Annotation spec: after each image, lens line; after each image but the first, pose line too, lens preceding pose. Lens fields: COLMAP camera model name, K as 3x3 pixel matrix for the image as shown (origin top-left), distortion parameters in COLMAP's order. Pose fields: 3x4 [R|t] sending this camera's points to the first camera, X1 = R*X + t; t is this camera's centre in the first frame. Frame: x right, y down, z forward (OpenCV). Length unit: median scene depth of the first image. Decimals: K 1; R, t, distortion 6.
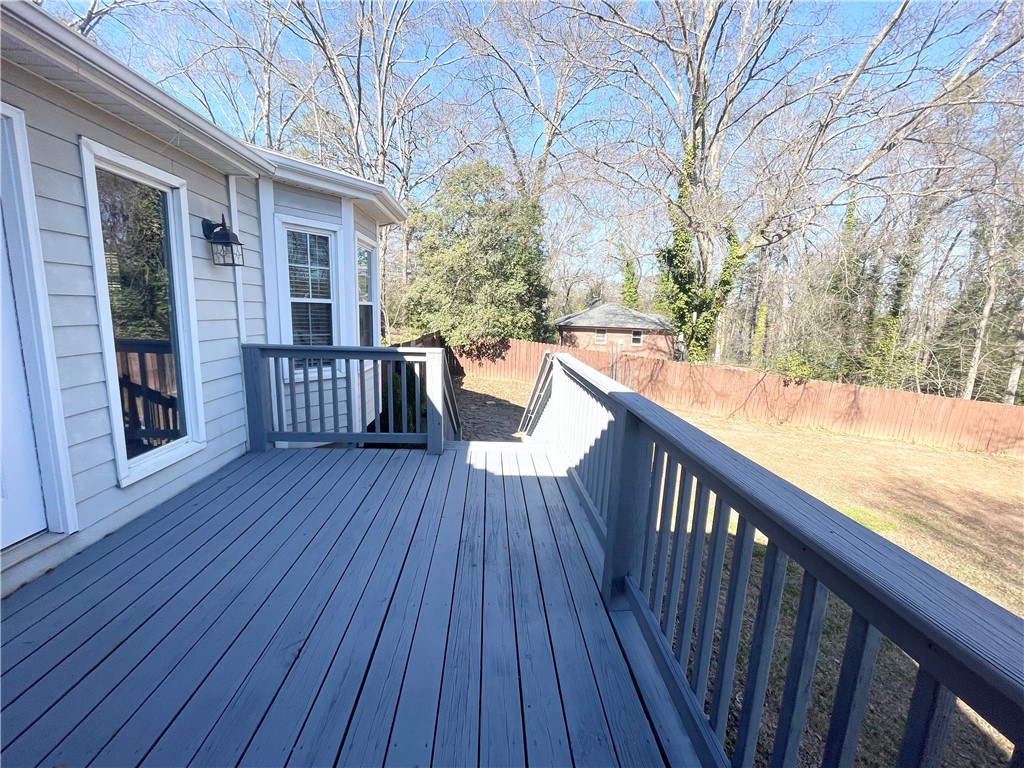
lens RADIAL K [[418.9, 0, 518.0], [0, 418.9, 383.7], [0, 0, 1]] dist [-0.000072, -0.000705]
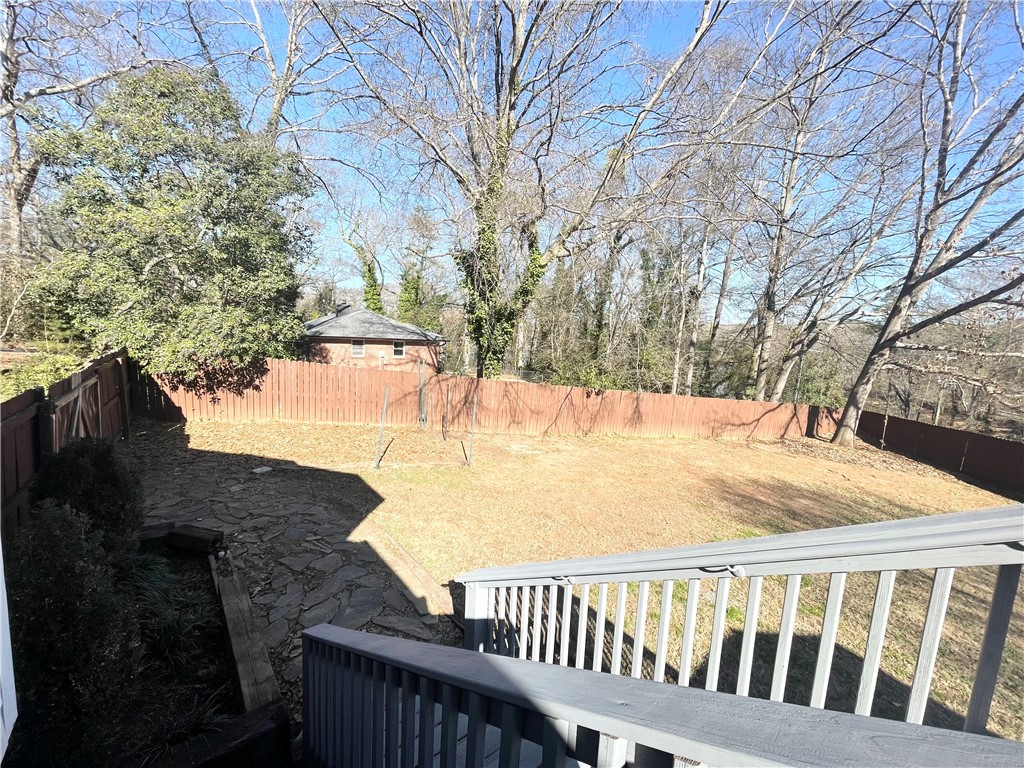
lens RADIAL K [[418.9, 0, 501.8], [0, 418.9, 382.9], [0, 0, 1]] dist [-0.000072, -0.000705]
pose [[0.828498, -0.062589, 0.556483, -0.082964], [0.075137, 0.997173, 0.000289, -0.040948], [-0.554928, 0.041573, 0.830859, 0.246378]]
